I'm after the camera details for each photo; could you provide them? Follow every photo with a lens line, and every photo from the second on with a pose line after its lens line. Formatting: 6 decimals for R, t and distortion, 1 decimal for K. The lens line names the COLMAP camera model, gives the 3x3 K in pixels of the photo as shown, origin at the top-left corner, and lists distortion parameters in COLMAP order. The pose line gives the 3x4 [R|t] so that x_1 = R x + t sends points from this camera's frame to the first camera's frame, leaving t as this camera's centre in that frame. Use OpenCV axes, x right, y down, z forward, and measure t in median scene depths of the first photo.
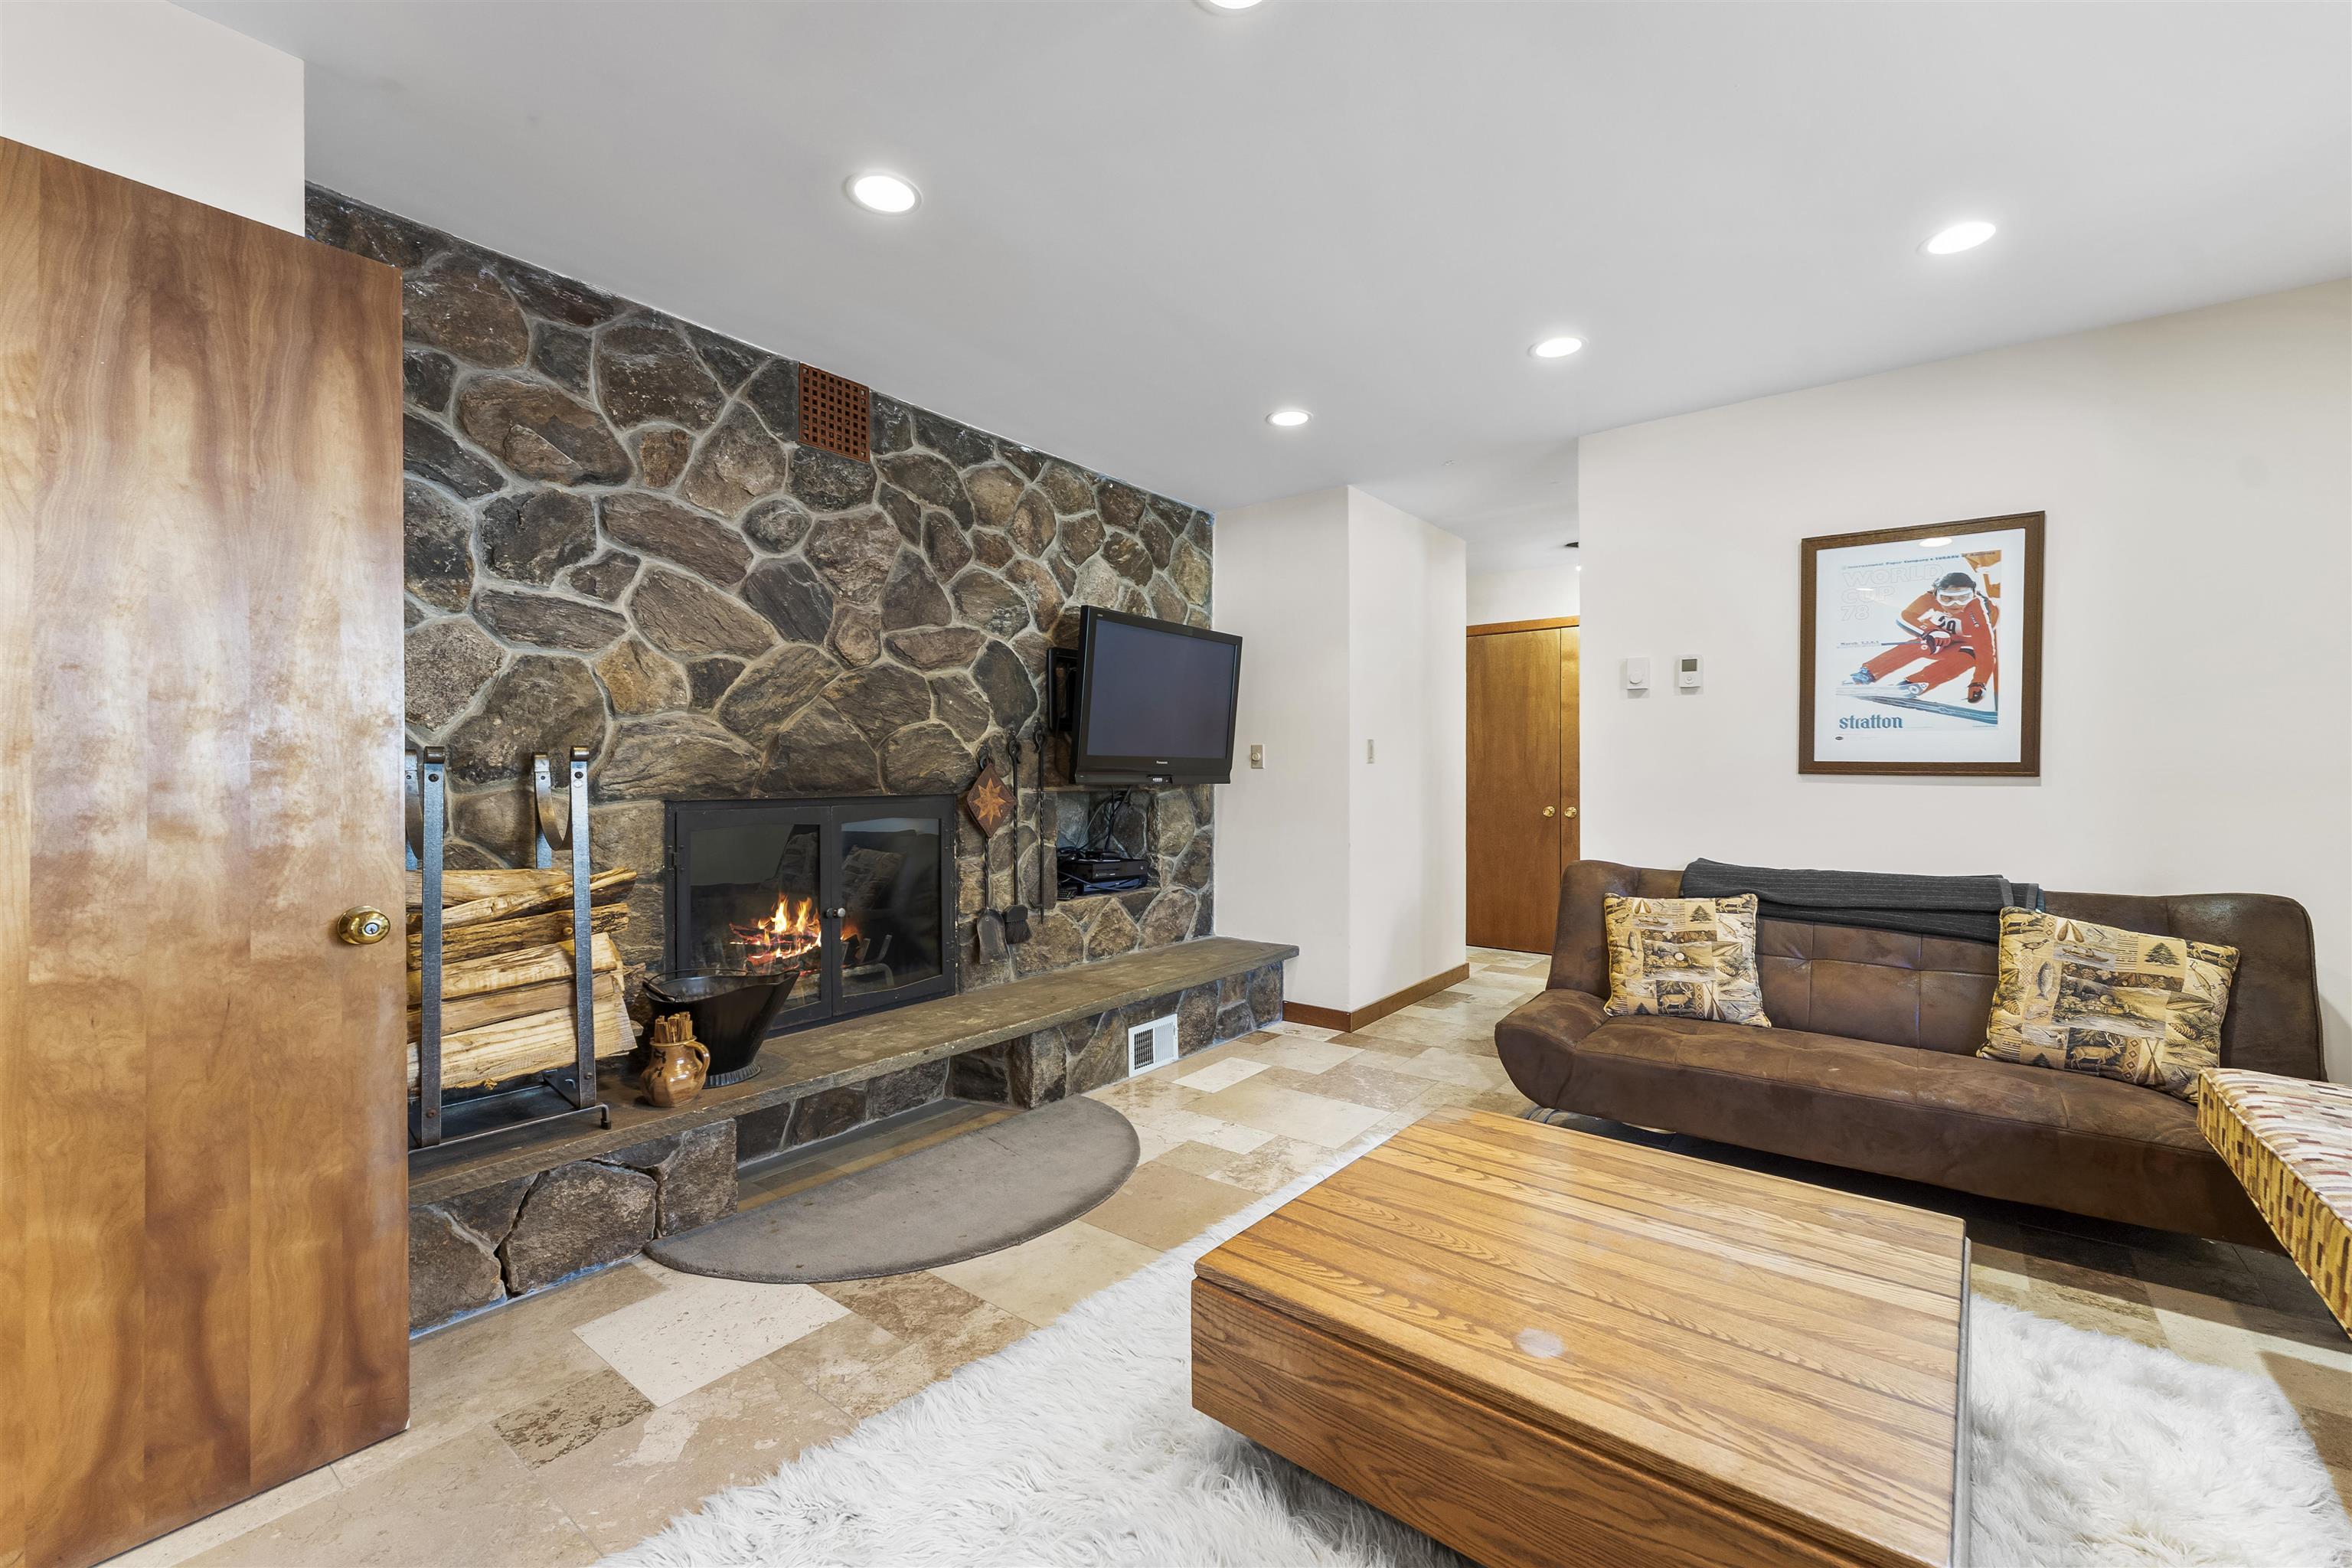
lens RADIAL K [[957.7, 0, 1175.8], [0, 957.7, 775.8], [0, 0, 1]] dist [-0.001296, -0.000392]
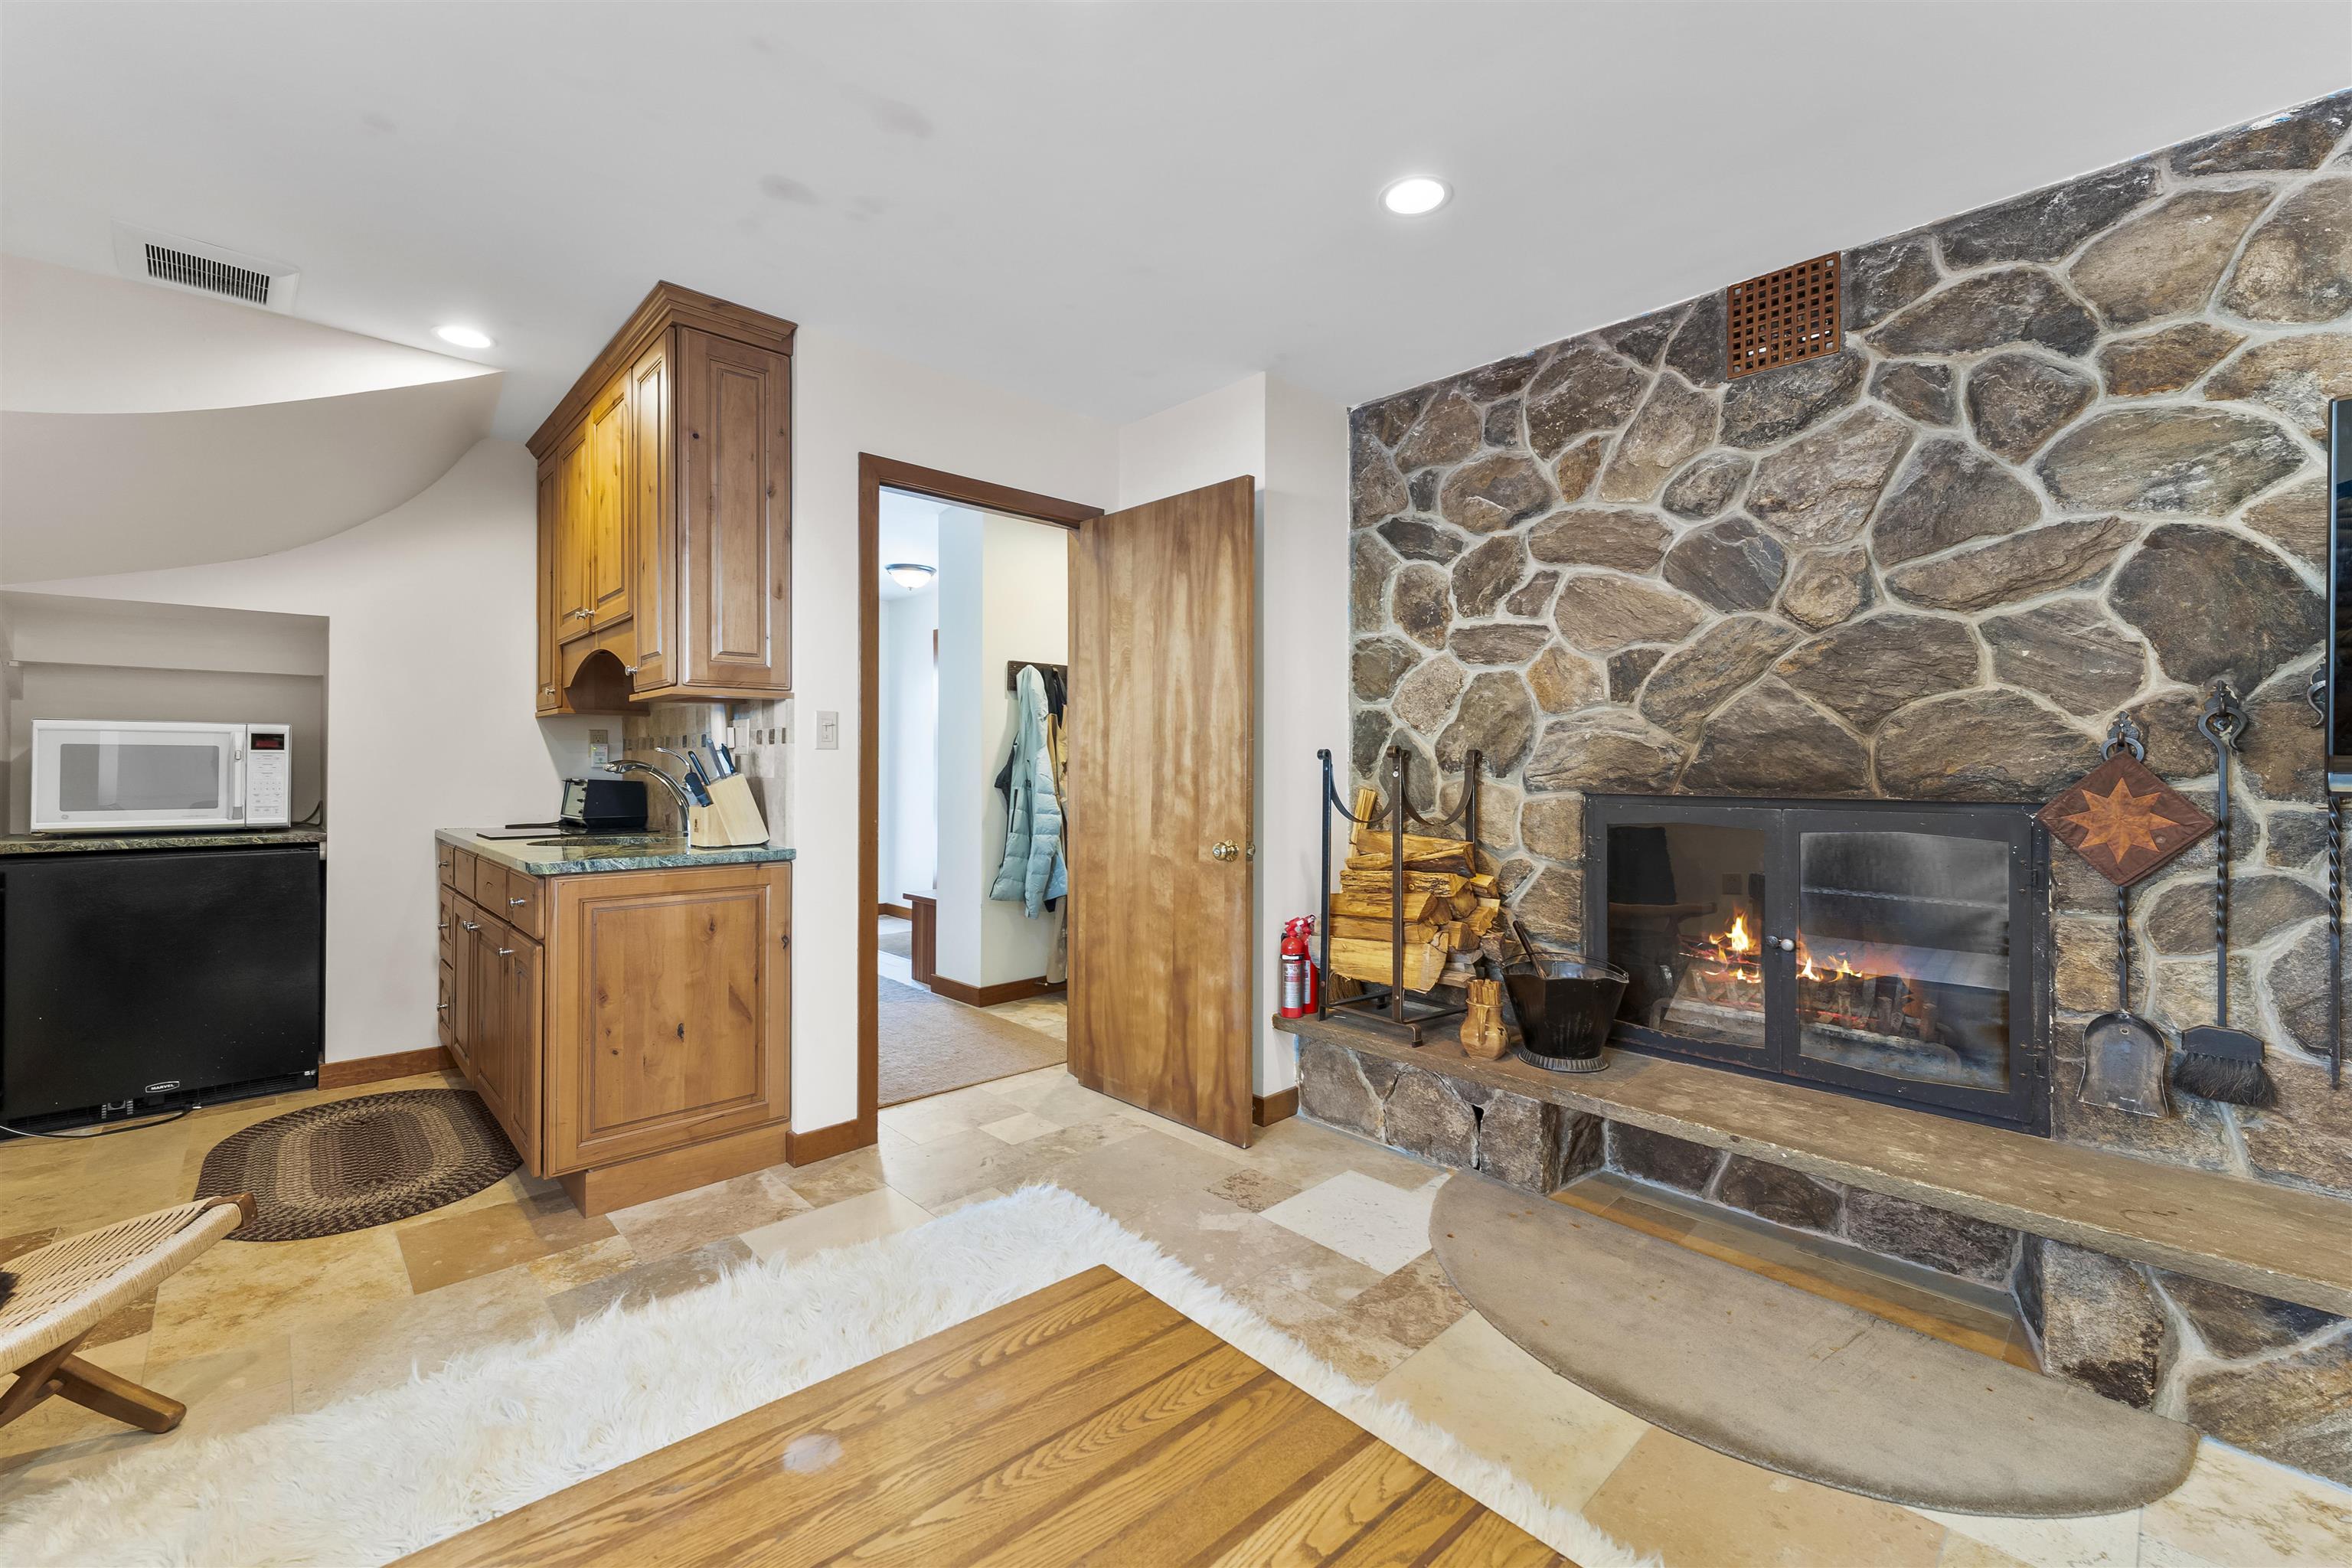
lens RADIAL K [[963.8, 0, 1185.9], [0, 963.8, 756.6], [0, 0, 1]] dist [-0.001200, -0.000229]
pose [[-0.141777, -0.005957, -0.989881, 0.556103], [-0.004487, 0.999975, -0.005375, -0.005910], [0.989888, 0.003680, -0.141801, 0.683866]]
